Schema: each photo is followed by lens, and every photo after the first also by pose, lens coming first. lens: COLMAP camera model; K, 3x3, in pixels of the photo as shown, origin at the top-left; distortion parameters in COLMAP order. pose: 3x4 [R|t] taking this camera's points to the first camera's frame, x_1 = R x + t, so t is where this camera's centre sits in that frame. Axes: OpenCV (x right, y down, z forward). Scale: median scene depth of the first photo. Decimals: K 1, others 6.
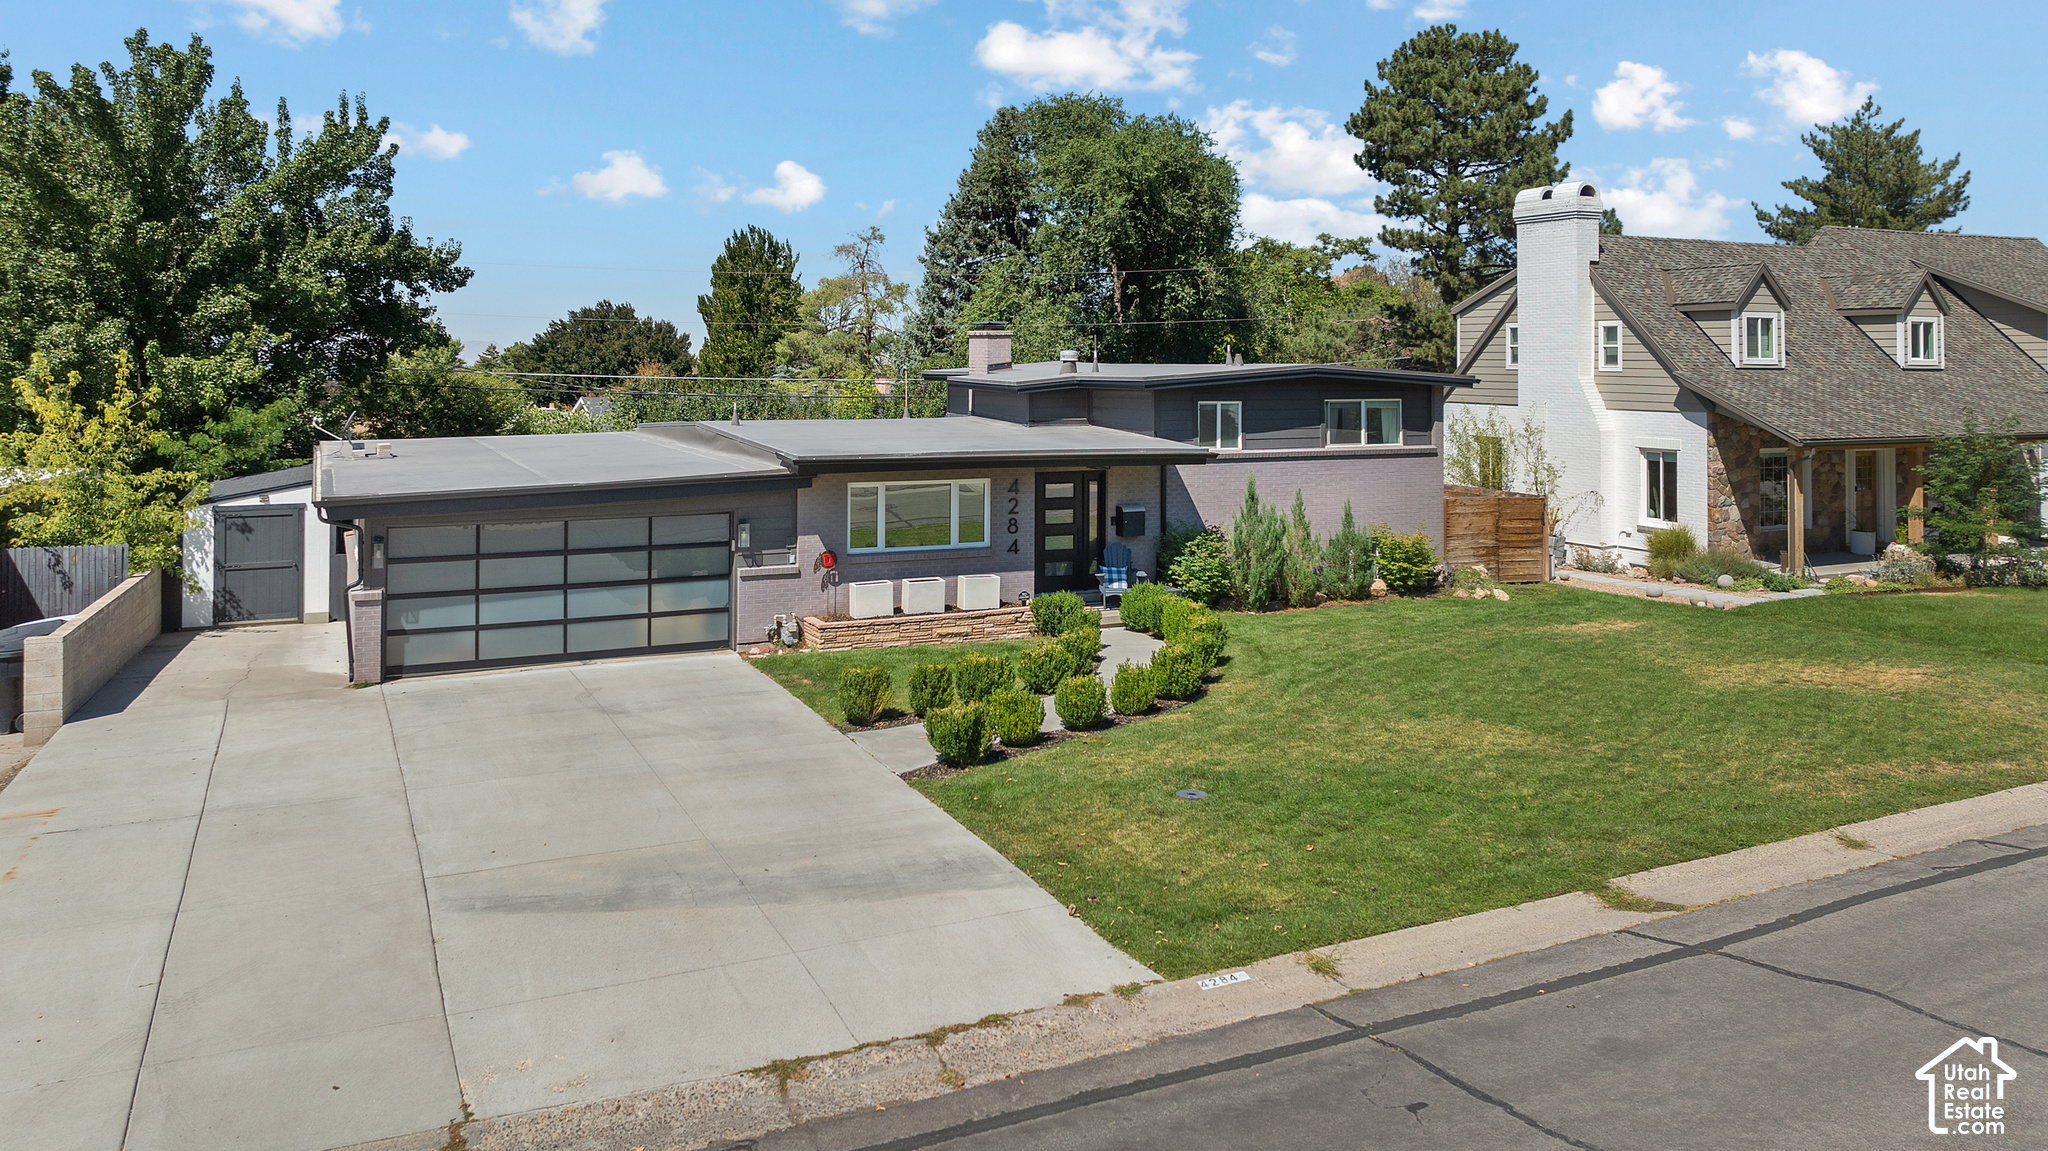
lens RADIAL K [[1487.0, 0, 1026.2], [0, 1487.0, 493.3], [0, 0, 1]] dist [-0.047276, 0.075529]
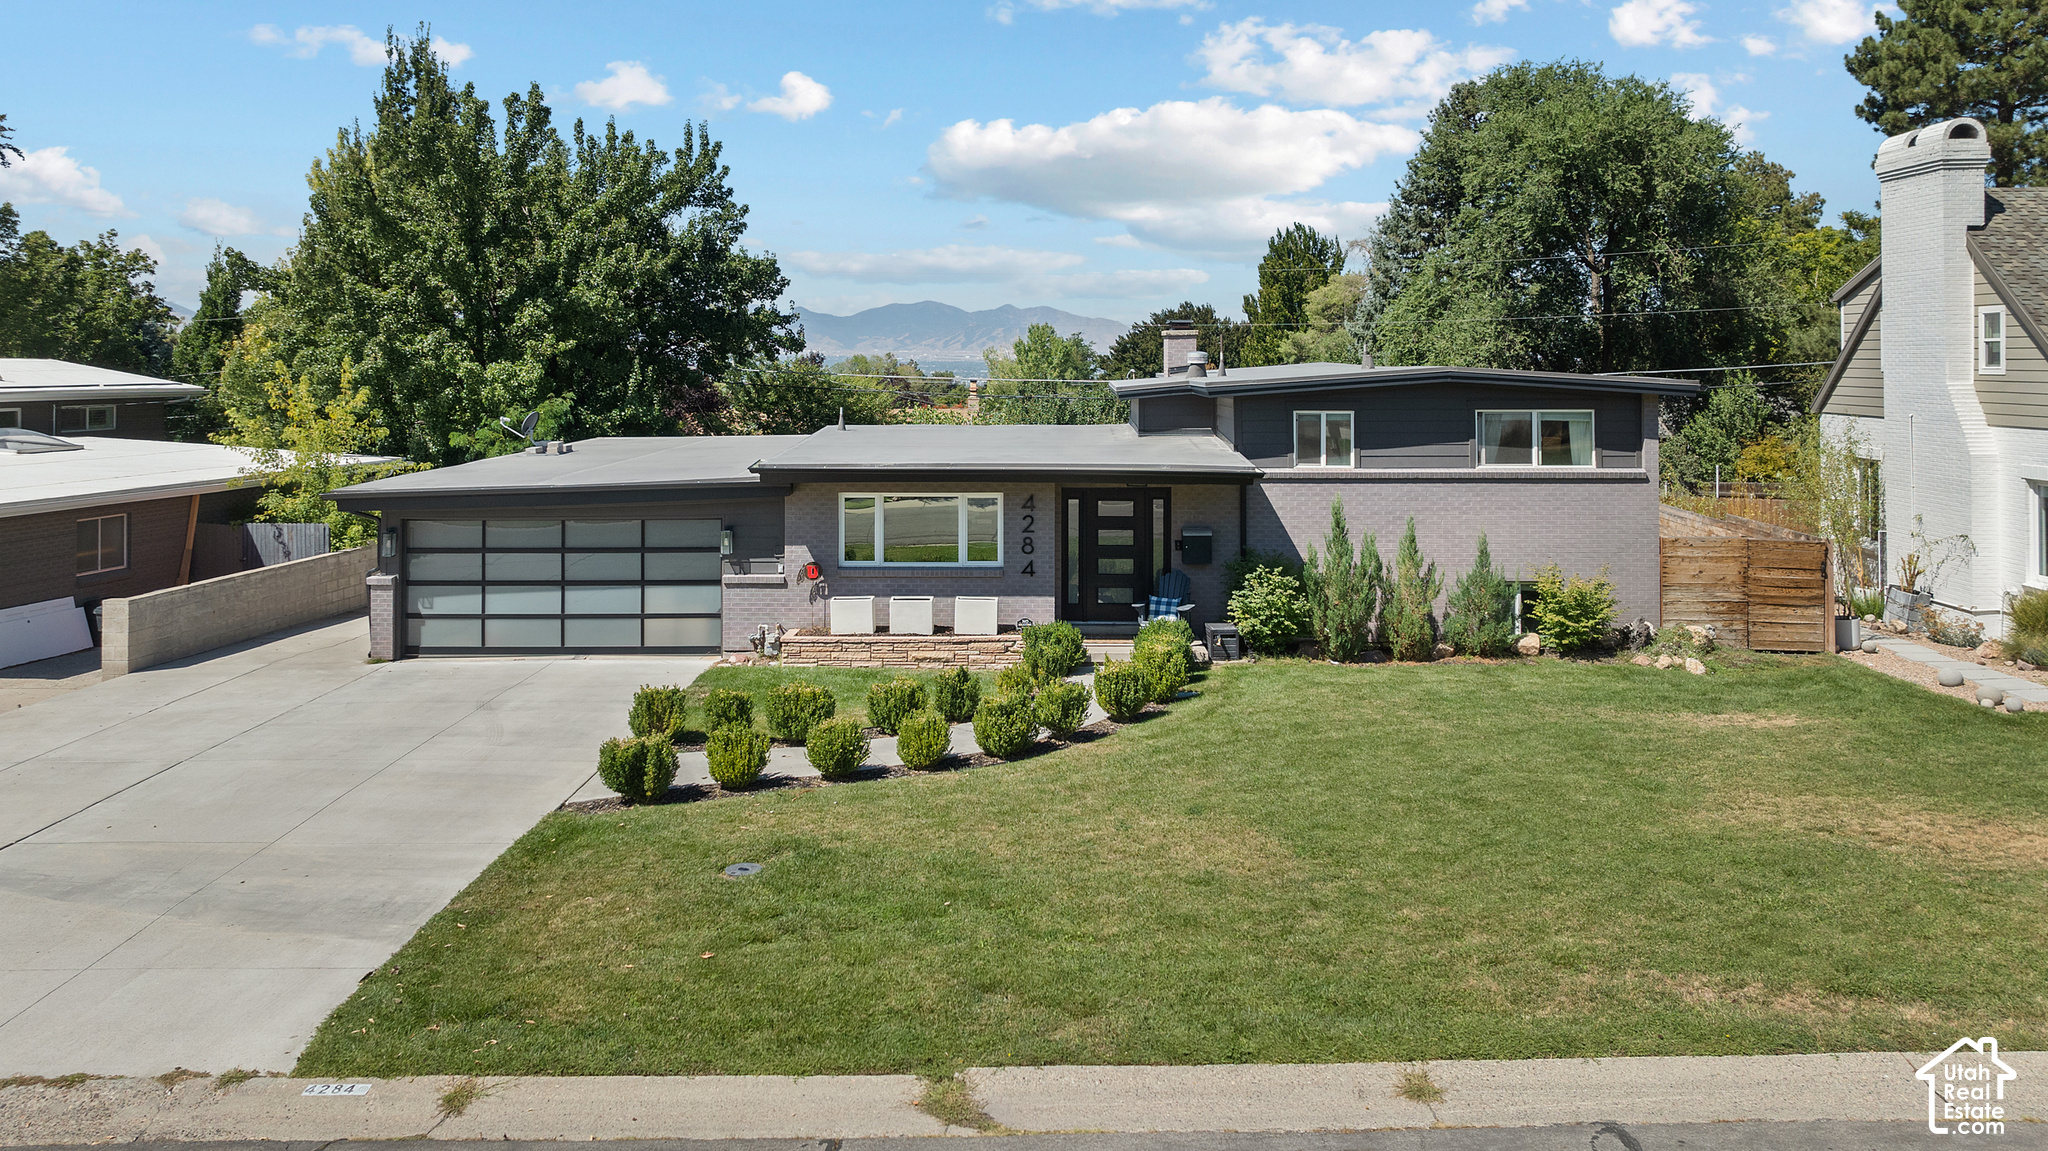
lens RADIAL K [[1496.1, 0, 1037.7], [0, 1496.1, 439.8], [0, 0, 1]] dist [-0.008664, 0.002494]
pose [[0.900104, 0.019039, -0.435259, 0.372575], [-0.034039, 0.999064, -0.026691, -0.017610], [0.434343, 0.038841, 0.899910, 0.161109]]
